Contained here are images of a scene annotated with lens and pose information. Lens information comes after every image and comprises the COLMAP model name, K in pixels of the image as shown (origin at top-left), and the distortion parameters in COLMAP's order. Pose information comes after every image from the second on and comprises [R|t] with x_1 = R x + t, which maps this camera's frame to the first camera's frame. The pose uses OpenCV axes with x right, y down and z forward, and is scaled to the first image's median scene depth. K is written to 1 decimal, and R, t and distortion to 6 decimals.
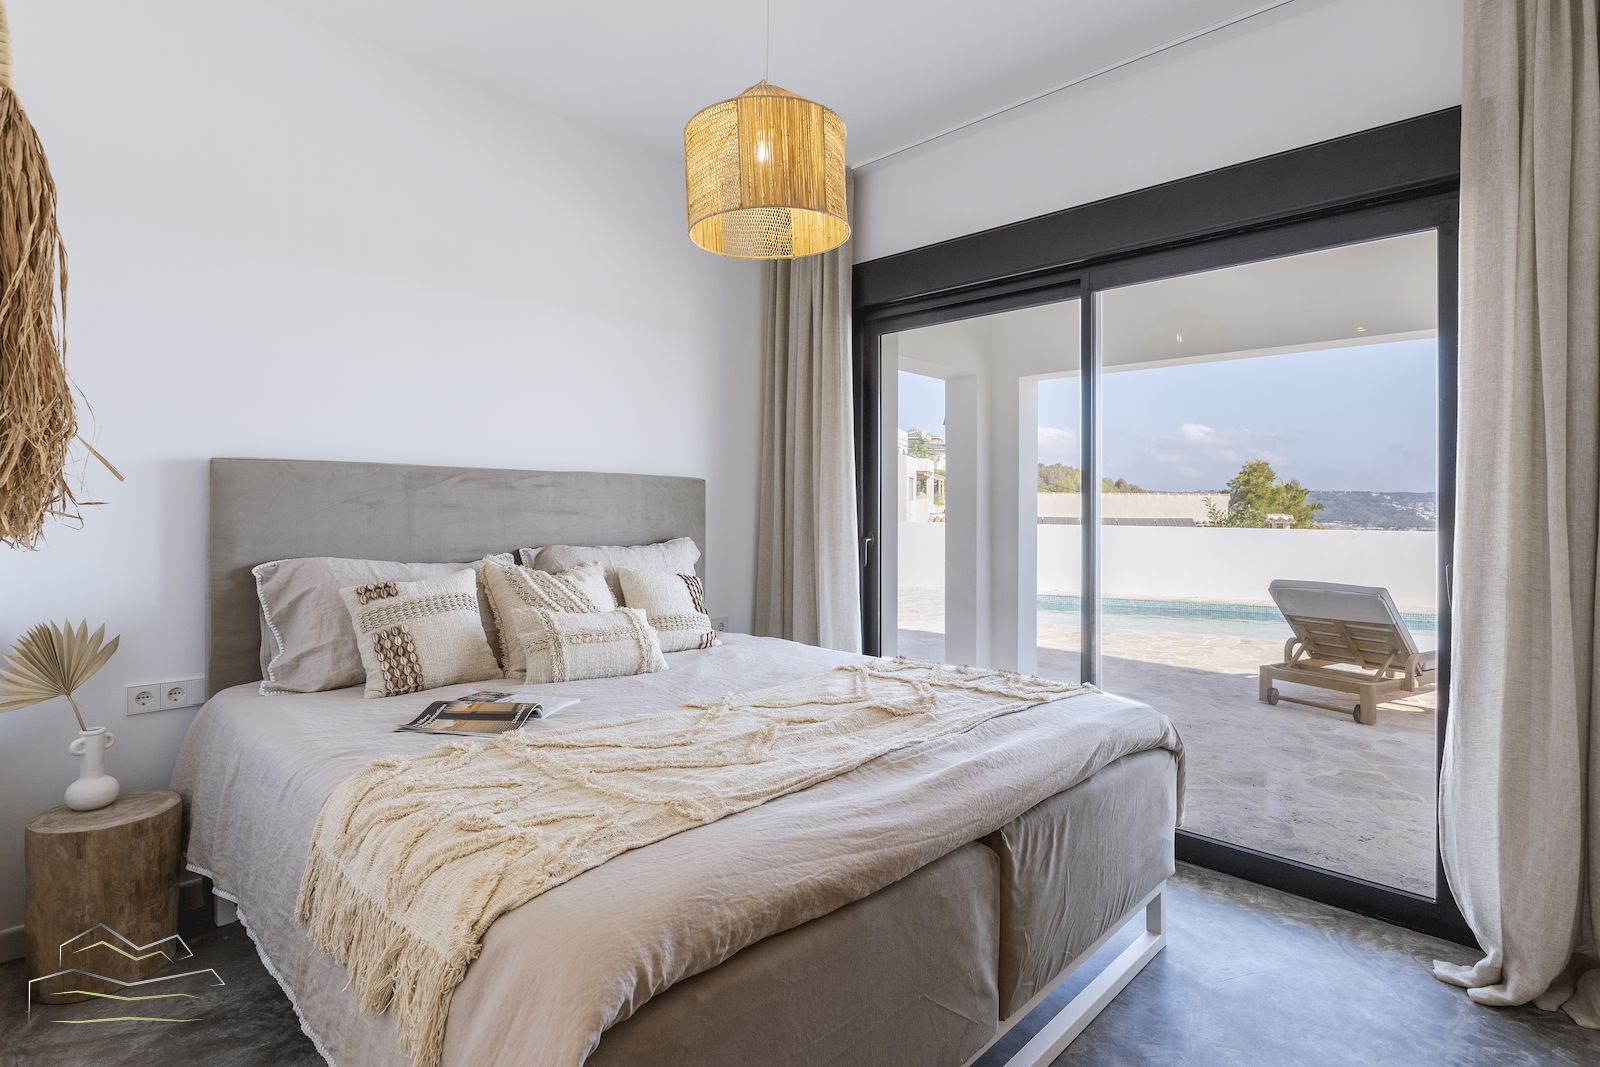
lens RADIAL K [[782.9, 0, 811.5], [0, 782.9, 510.9], [0, 0, 1]] dist [-0.000587, -0.001569]
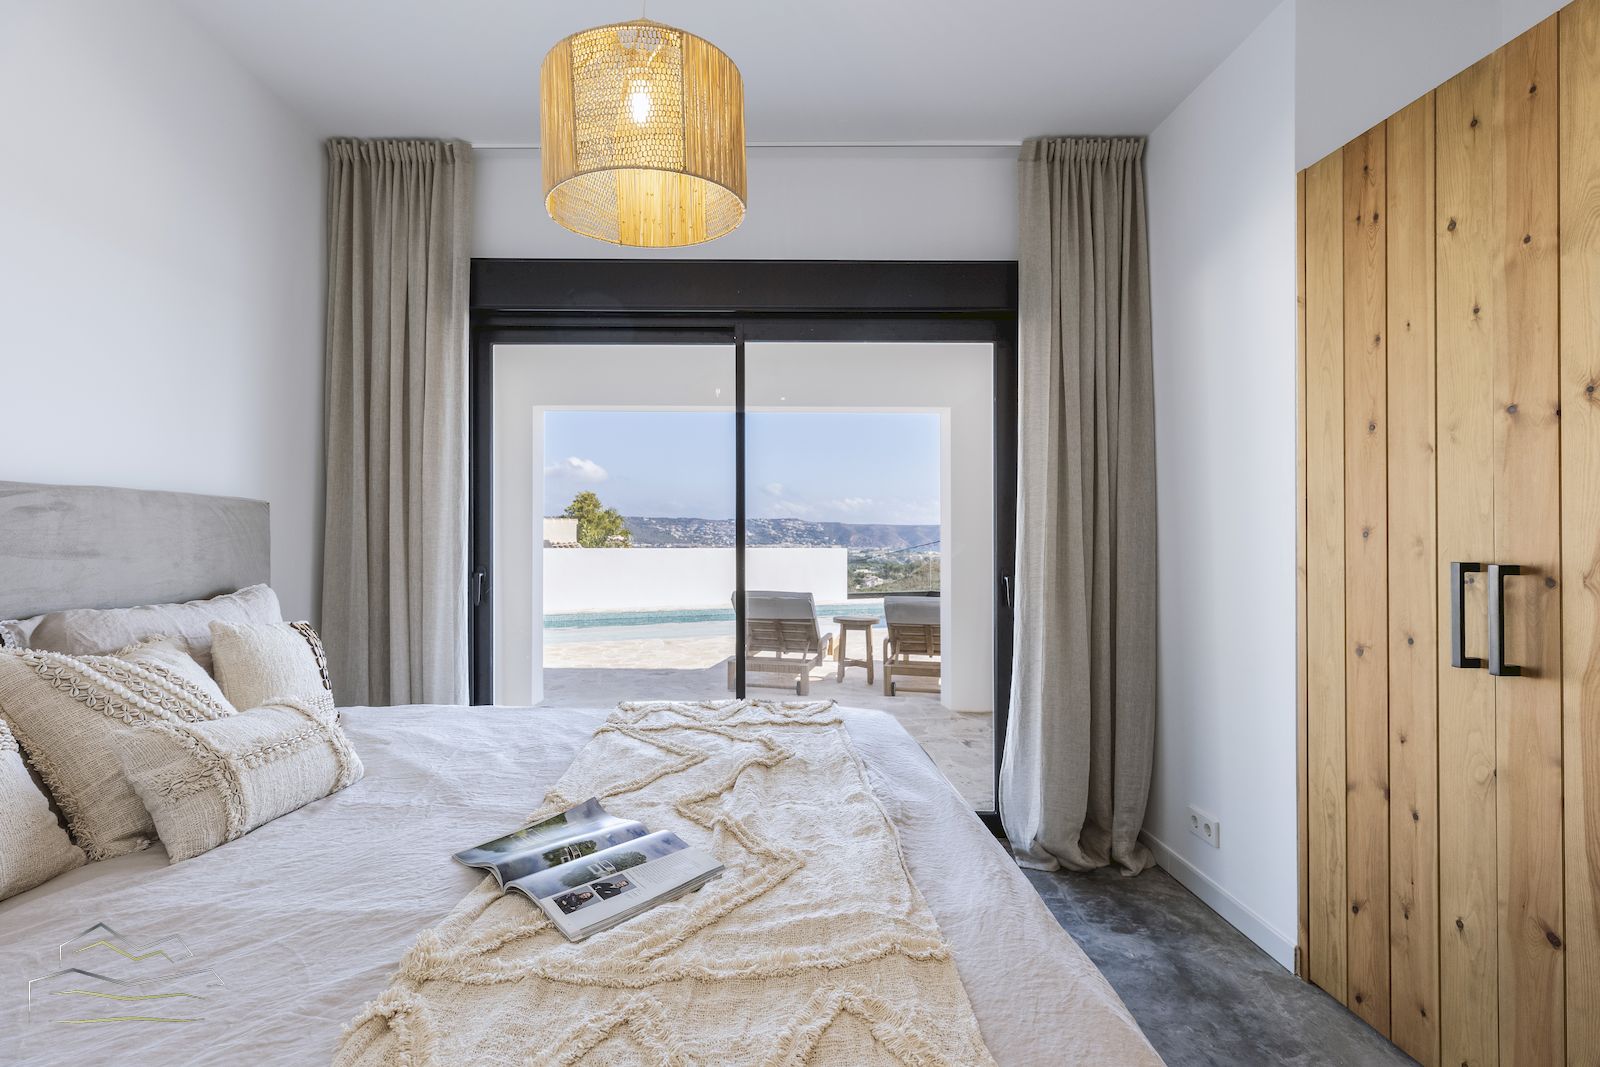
lens RADIAL K [[720.6, 0, 788.2], [0, 720.6, 530.8], [0, 0, 1]] dist [0.002047, 0.000875]
pose [[0.734444, -0.002075, 0.678666, -0.393523], [0.005199, 0.999983, -0.002569, -0.015628], [-0.678650, 0.005415, 0.734442, 0.302549]]
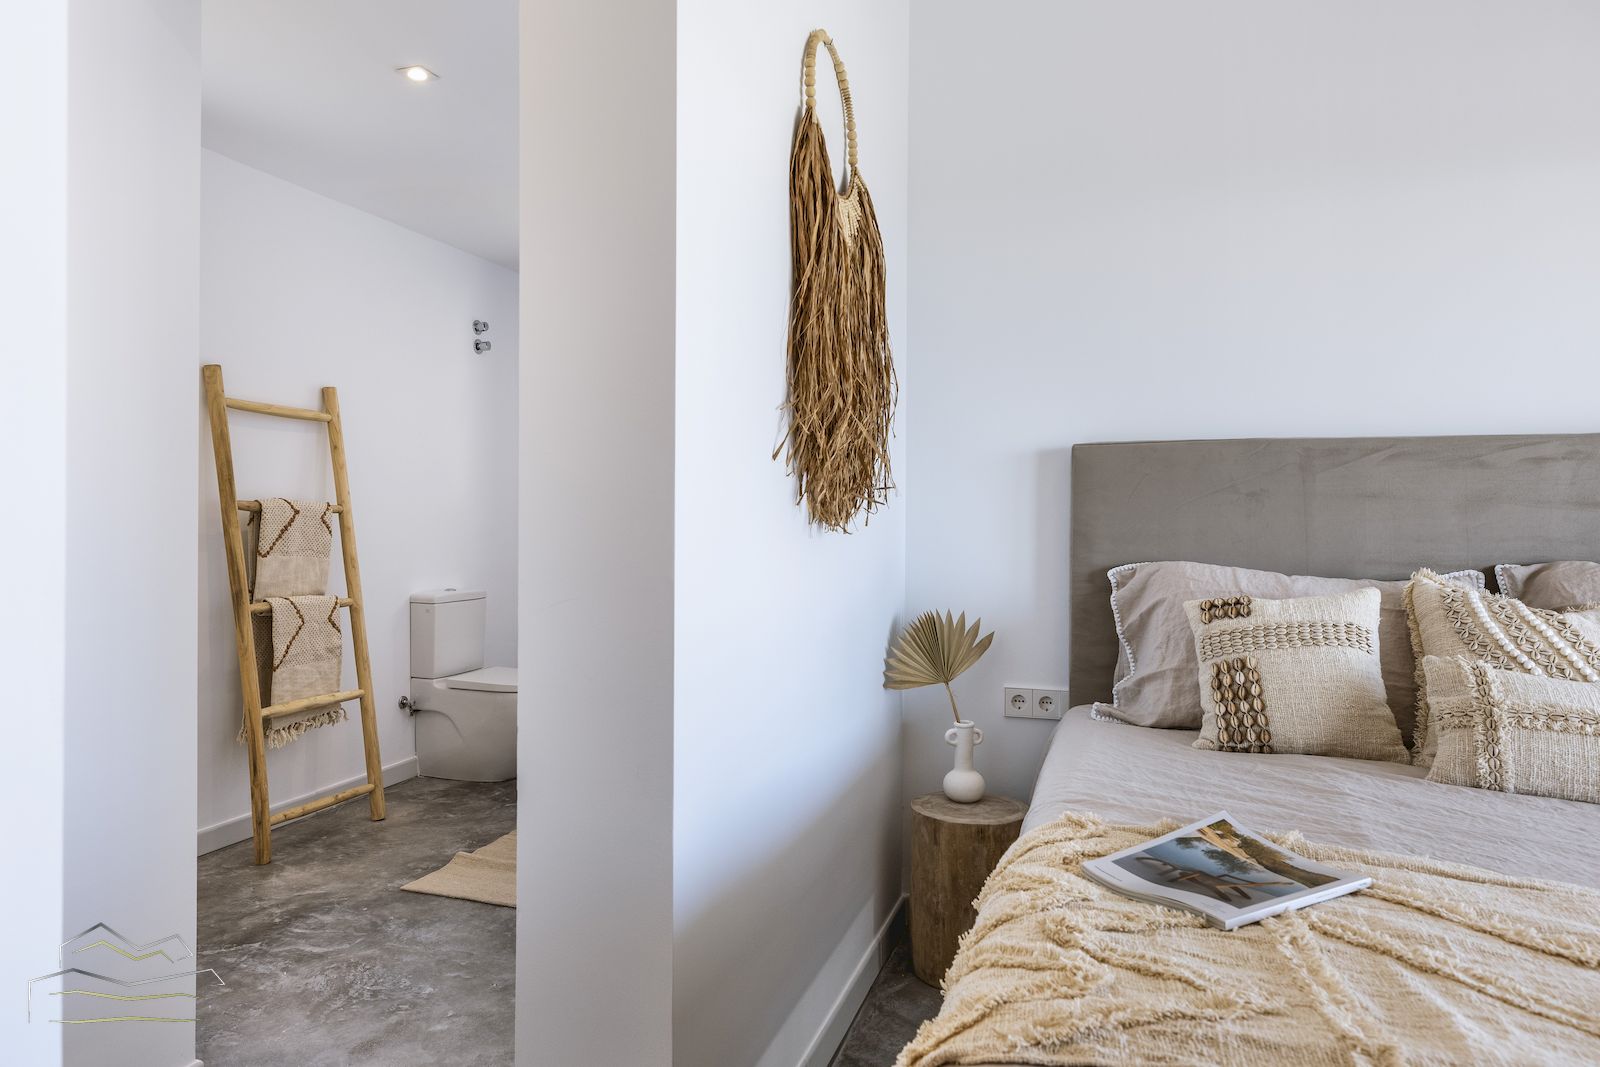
lens RADIAL K [[1011.9, 0, 796.7], [0, 1011.9, 526.1], [0, 0, 1]] dist [-0.000161, -0.002107]
pose [[0.425113, -0.000598, -0.905140, 0.138096], [-0.002314, 0.999996, -0.001747, 0.027194], [0.905137, 0.002838, 0.425110, 0.220936]]
